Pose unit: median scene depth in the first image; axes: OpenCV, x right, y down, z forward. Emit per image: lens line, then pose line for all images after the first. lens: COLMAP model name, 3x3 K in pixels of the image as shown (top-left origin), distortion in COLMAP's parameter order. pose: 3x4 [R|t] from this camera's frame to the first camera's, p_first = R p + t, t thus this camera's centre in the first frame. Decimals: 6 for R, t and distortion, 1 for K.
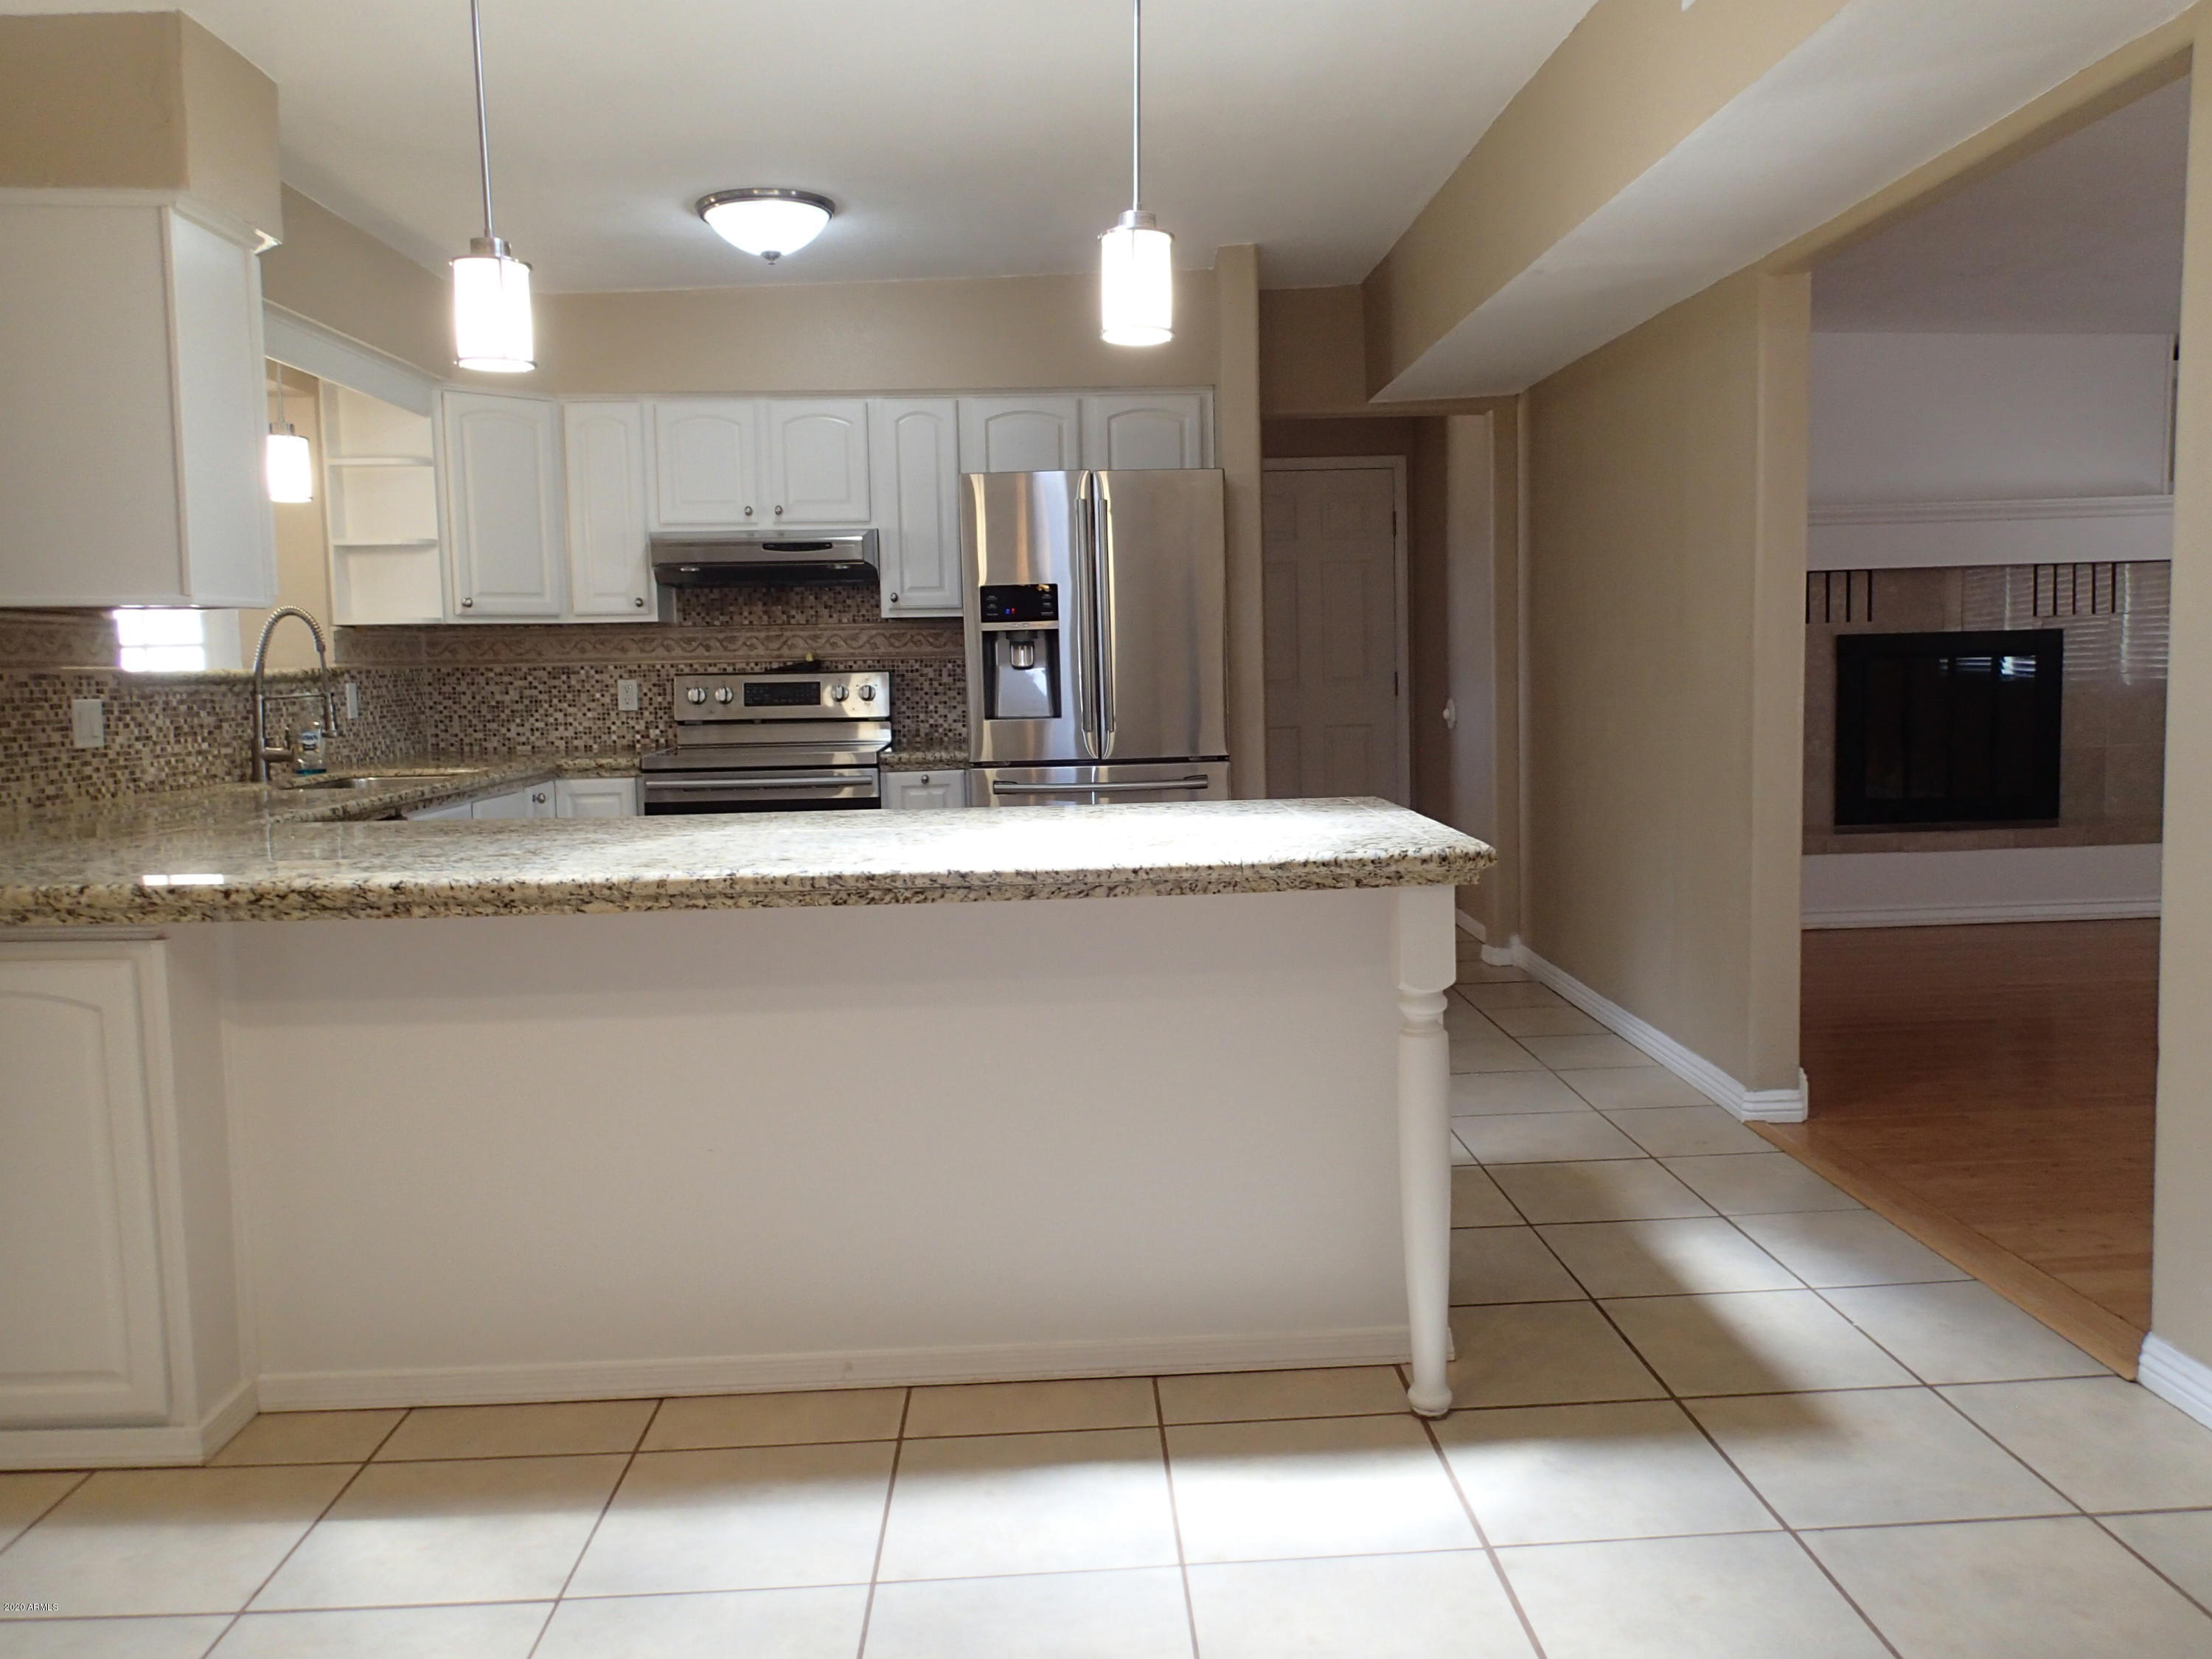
lens RADIAL K [[1640.4, 0, 1114.6], [0, 1640.4, 830.0], [0, 0, 1]] dist [0.008186, -0.002618]
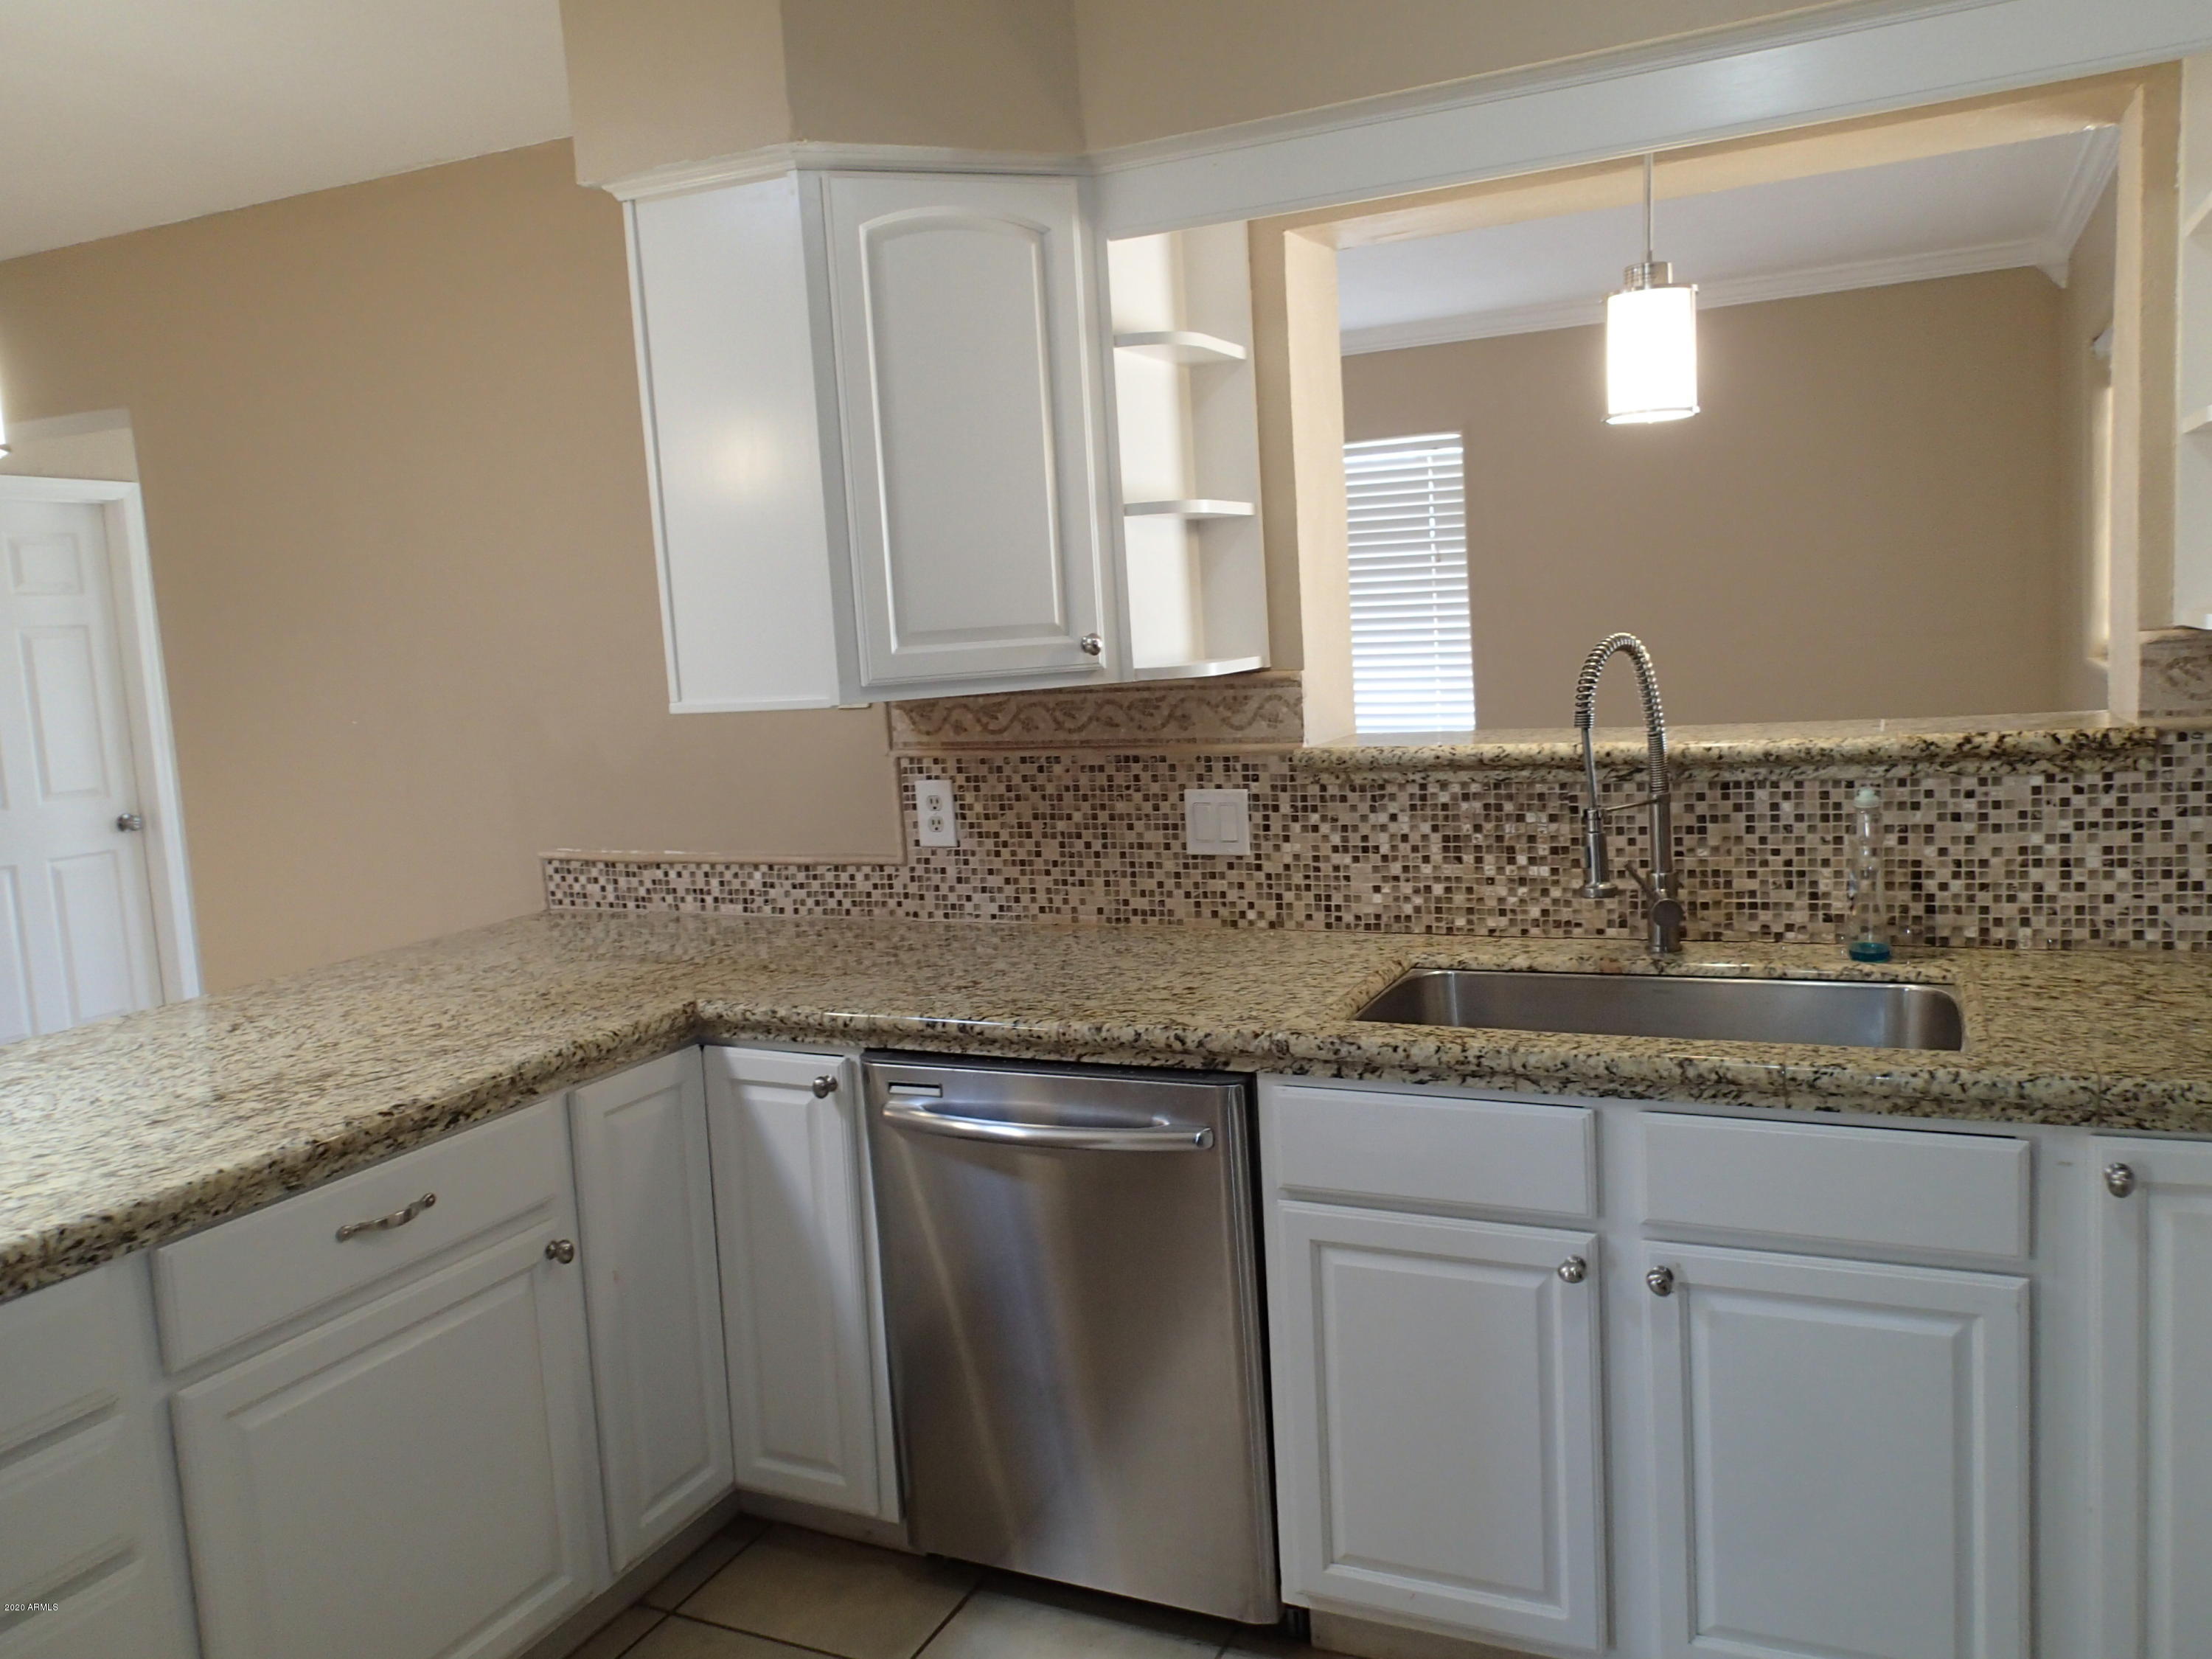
lens RADIAL K [[1640.4, 0, 1113.6], [0, 1640.4, 826.6], [0, 0, 1]] dist [0.008186, -0.002618]
pose [[-0.453866, 0.143022, -0.879517, 0.035807], [-0.031193, 0.983880, 0.176089, -0.193722], [0.890524, 0.107355, -0.442089, 1.311438]]
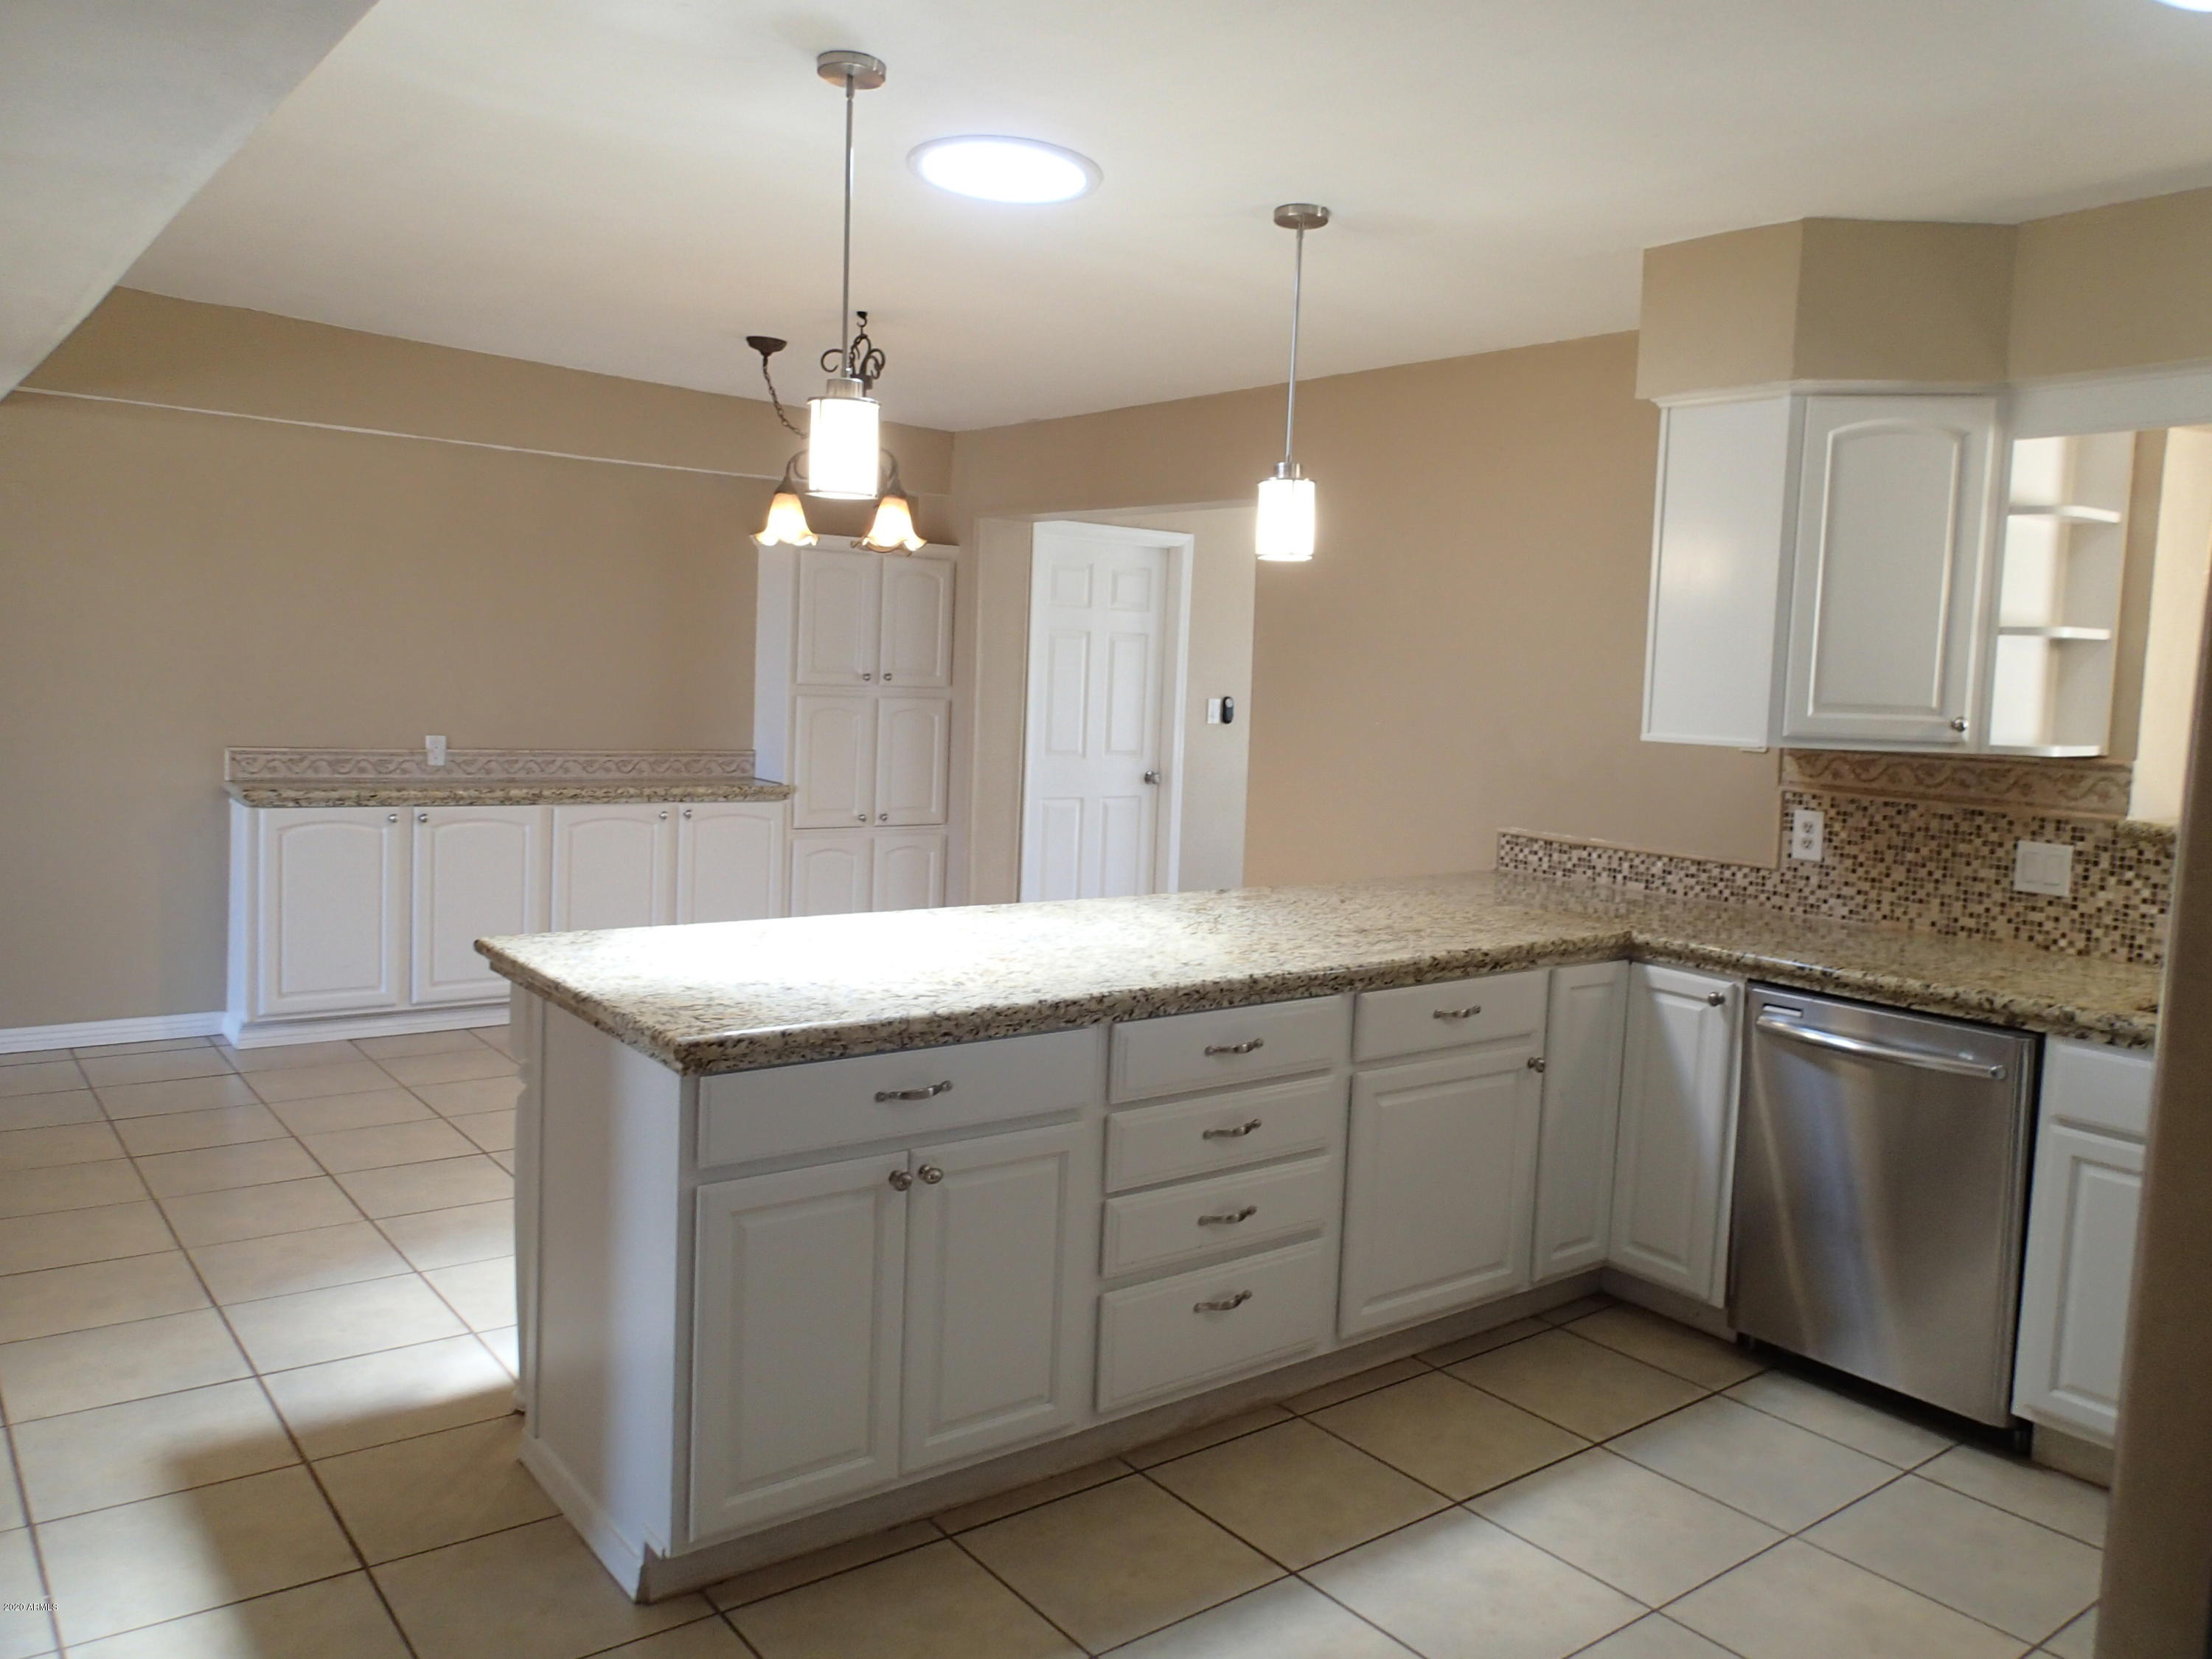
lens RADIAL K [[1640.4, 0, 1120.4], [0, 1640.4, 825.9], [0, 0, 1]] dist [0.008186, -0.002618]
pose [[-0.808888, 0.034724, -0.586937, 0.375260], [-0.090210, 0.979106, 0.182248, -0.219383], [0.581001, 0.200366, -0.788854, 1.470722]]
